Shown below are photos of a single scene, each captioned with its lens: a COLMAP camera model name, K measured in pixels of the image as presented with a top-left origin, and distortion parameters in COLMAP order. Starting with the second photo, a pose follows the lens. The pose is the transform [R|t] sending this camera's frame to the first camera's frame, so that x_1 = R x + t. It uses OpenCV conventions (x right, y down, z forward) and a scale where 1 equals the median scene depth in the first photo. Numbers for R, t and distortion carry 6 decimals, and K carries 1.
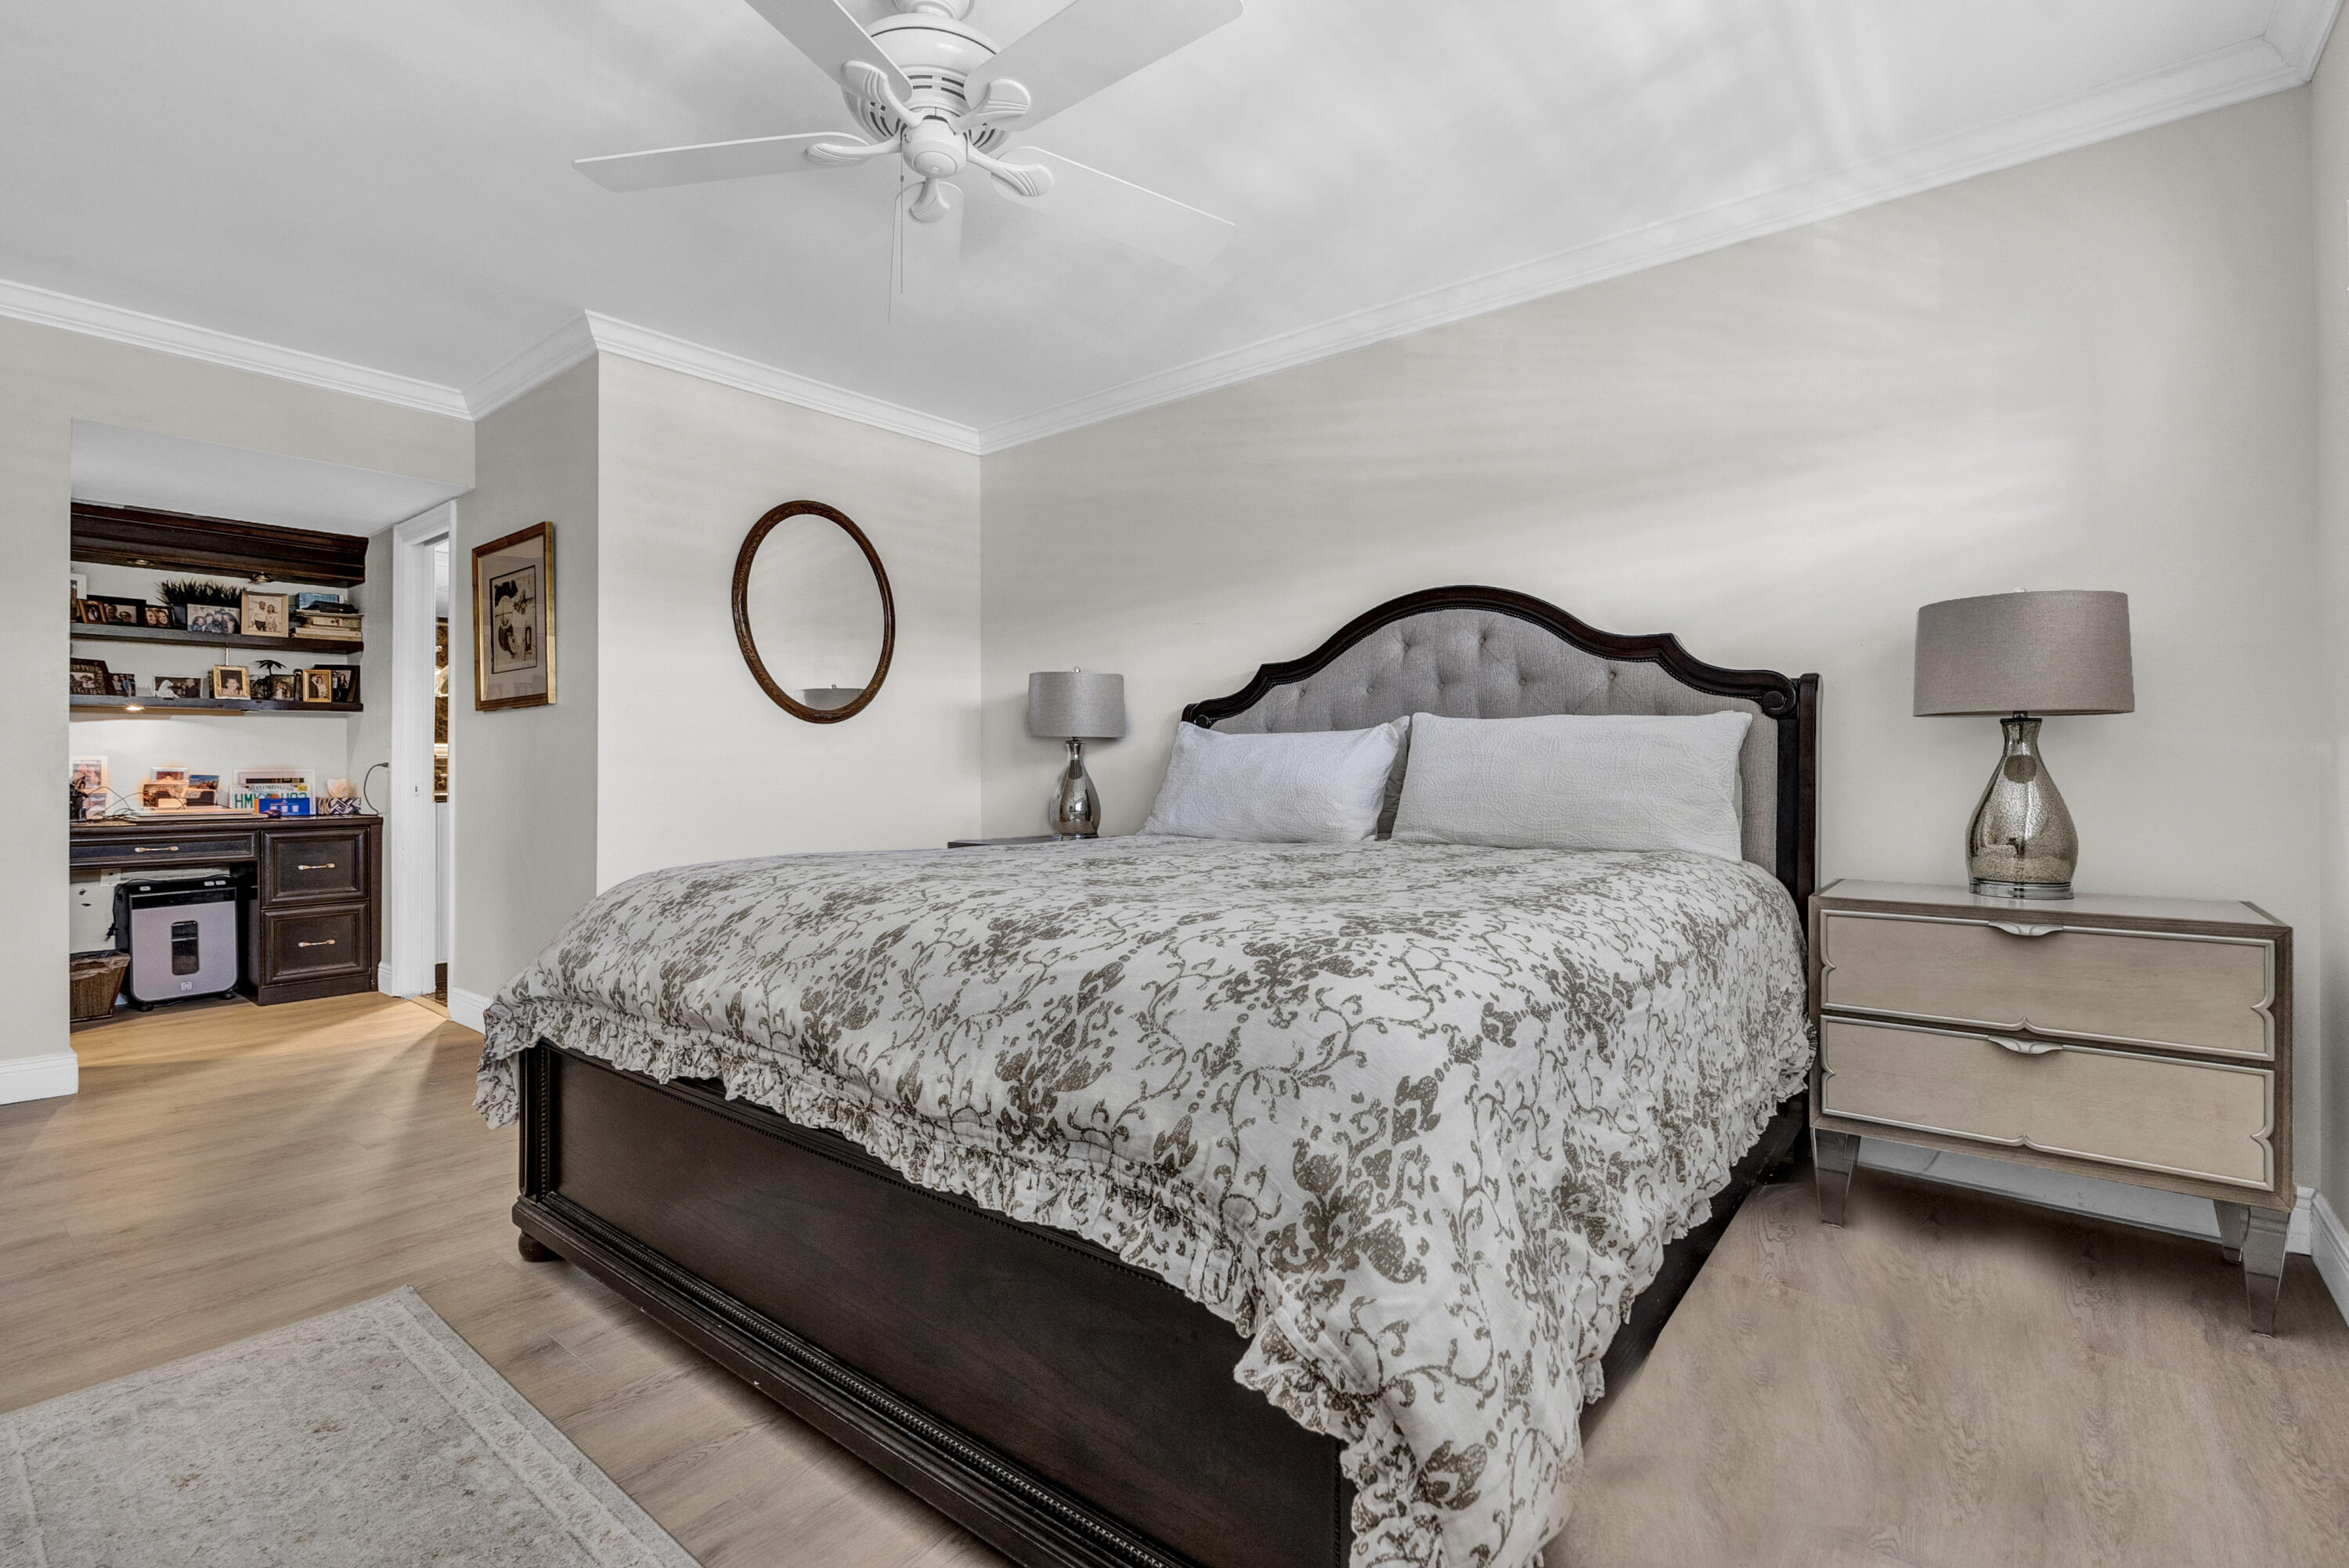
lens RADIAL K [[1067.8, 0, 1180.1], [0, 1067.8, 762.0], [0, 0, 1]] dist [-0.009665, 0.002355]
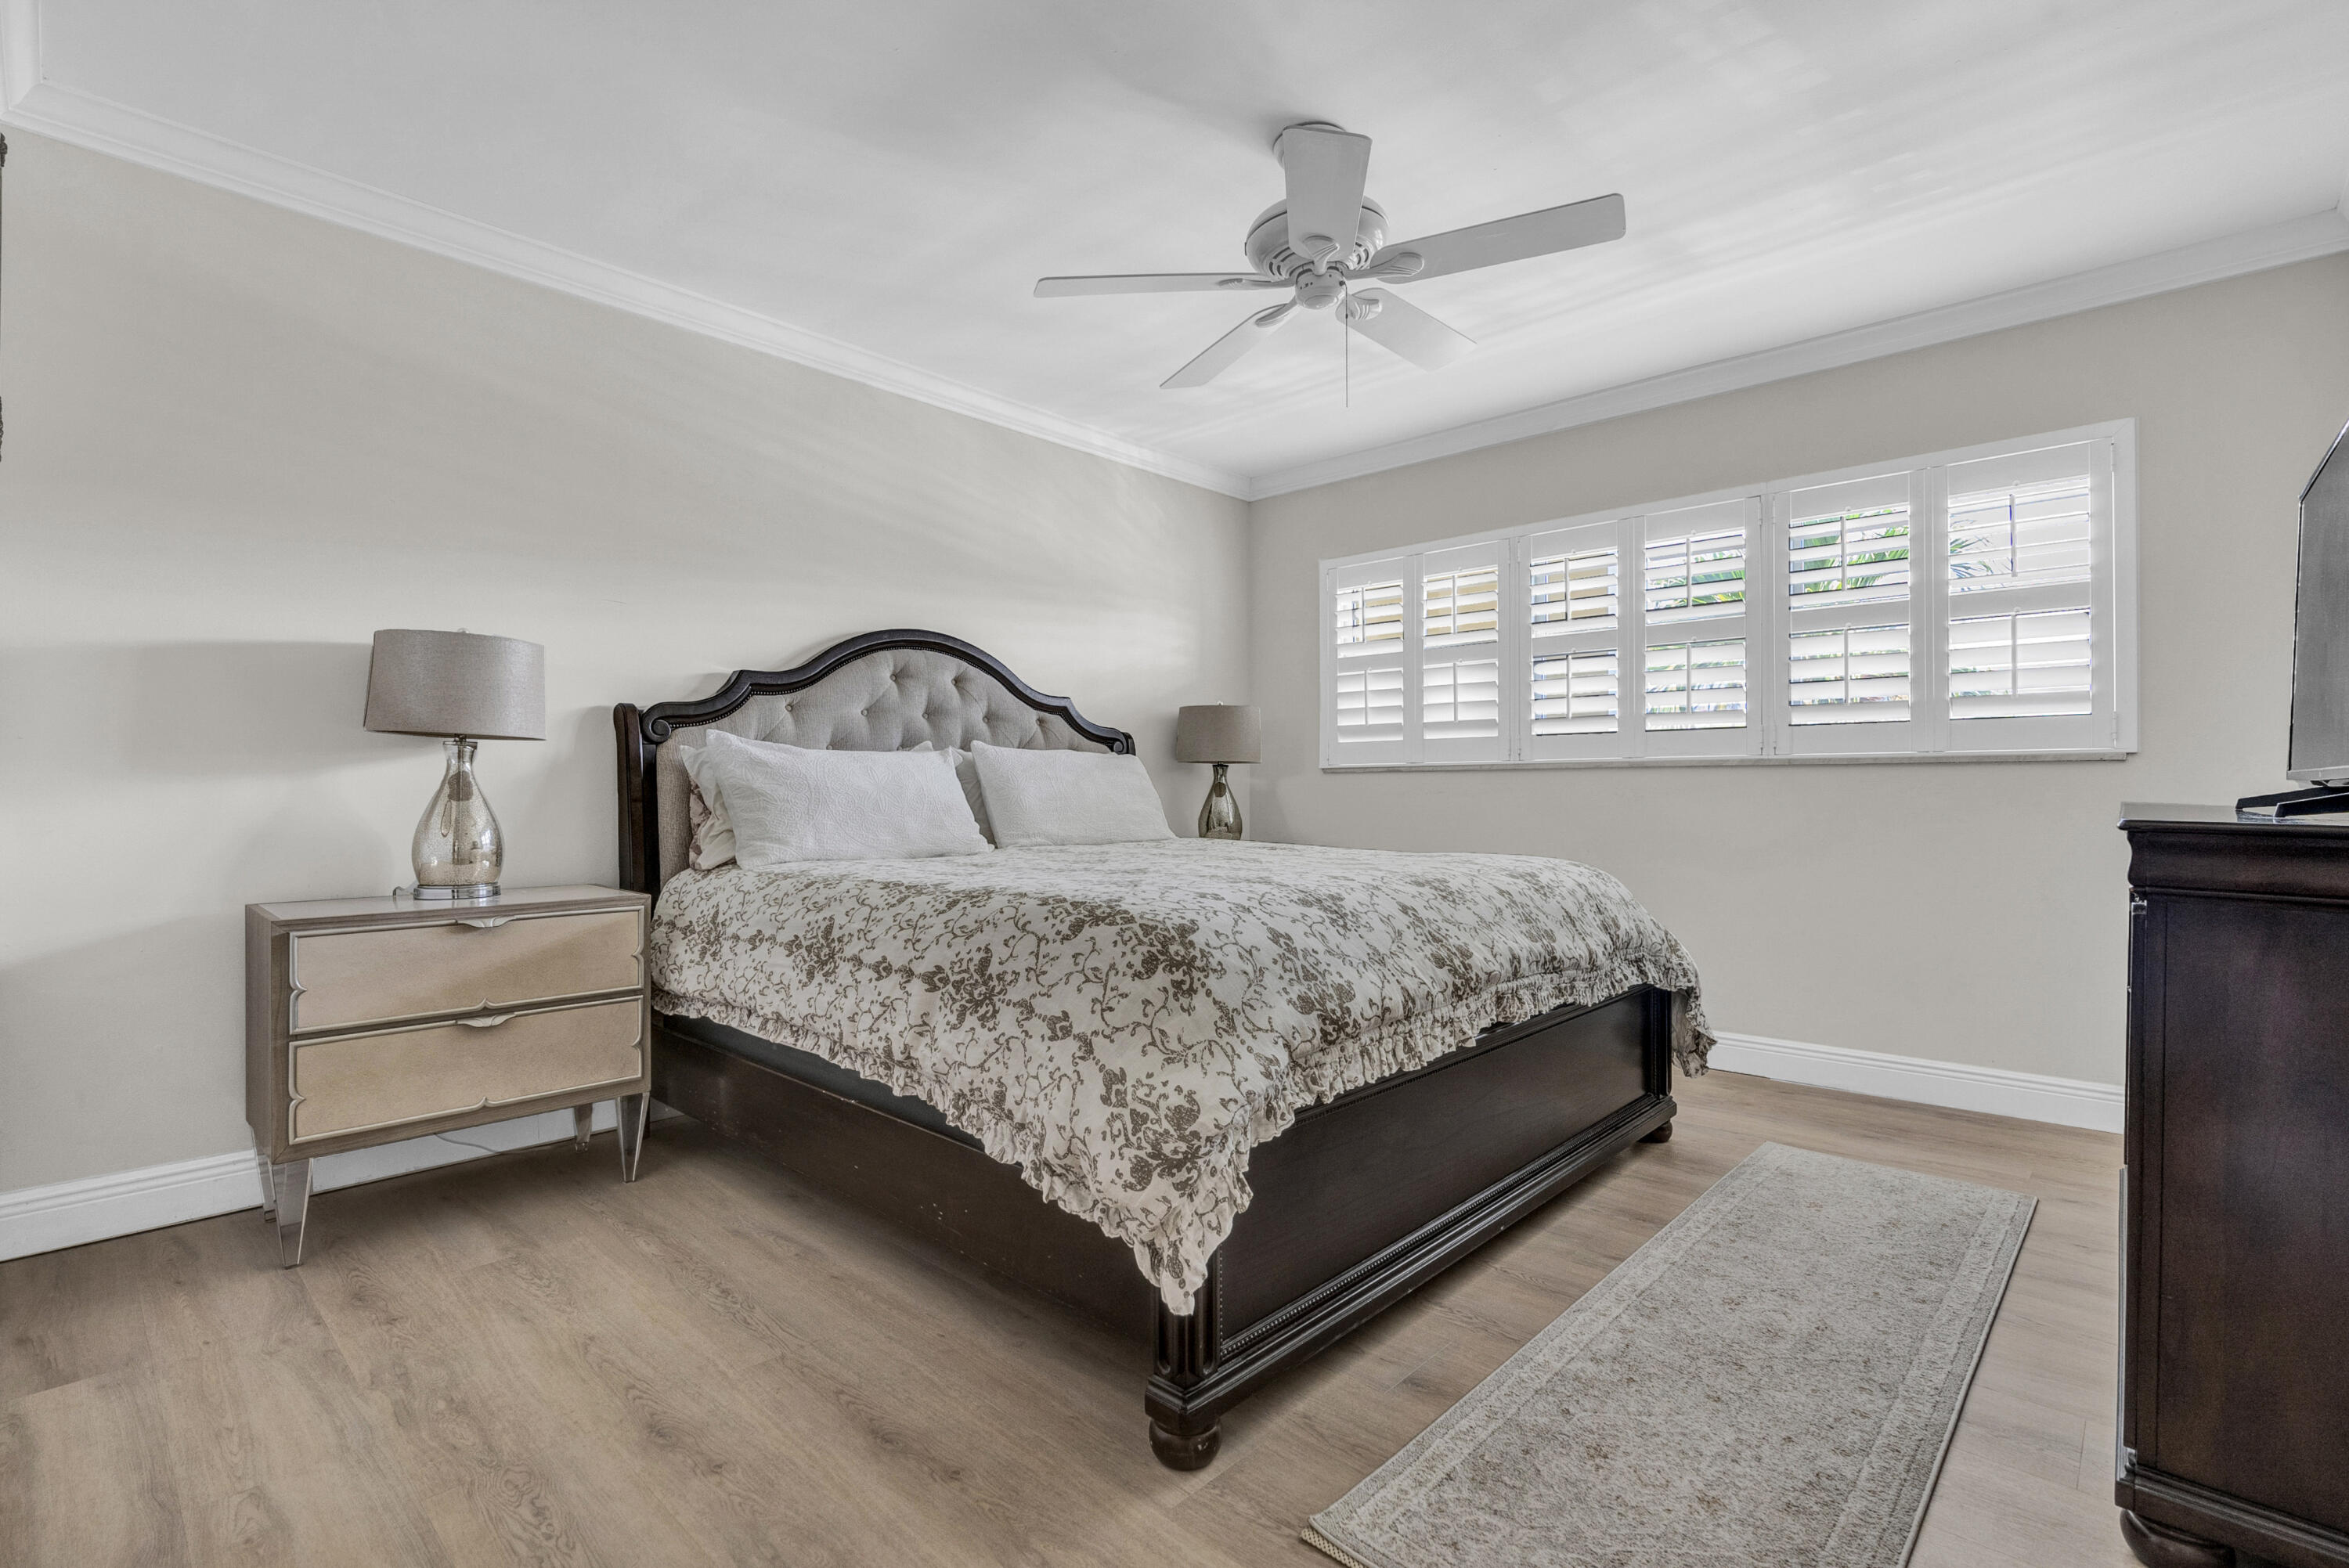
lens RADIAL K [[1067.8, 0, 1166.7], [0, 1067.8, 784.8], [0, 0, 1]] dist [-0.009665, 0.002355]
pose [[0.042171, 0.000933, 0.999110, -0.936603], [-0.012834, 0.999918, -0.000392, 0.001070], [-0.999028, -0.012806, 0.042180, 0.703710]]
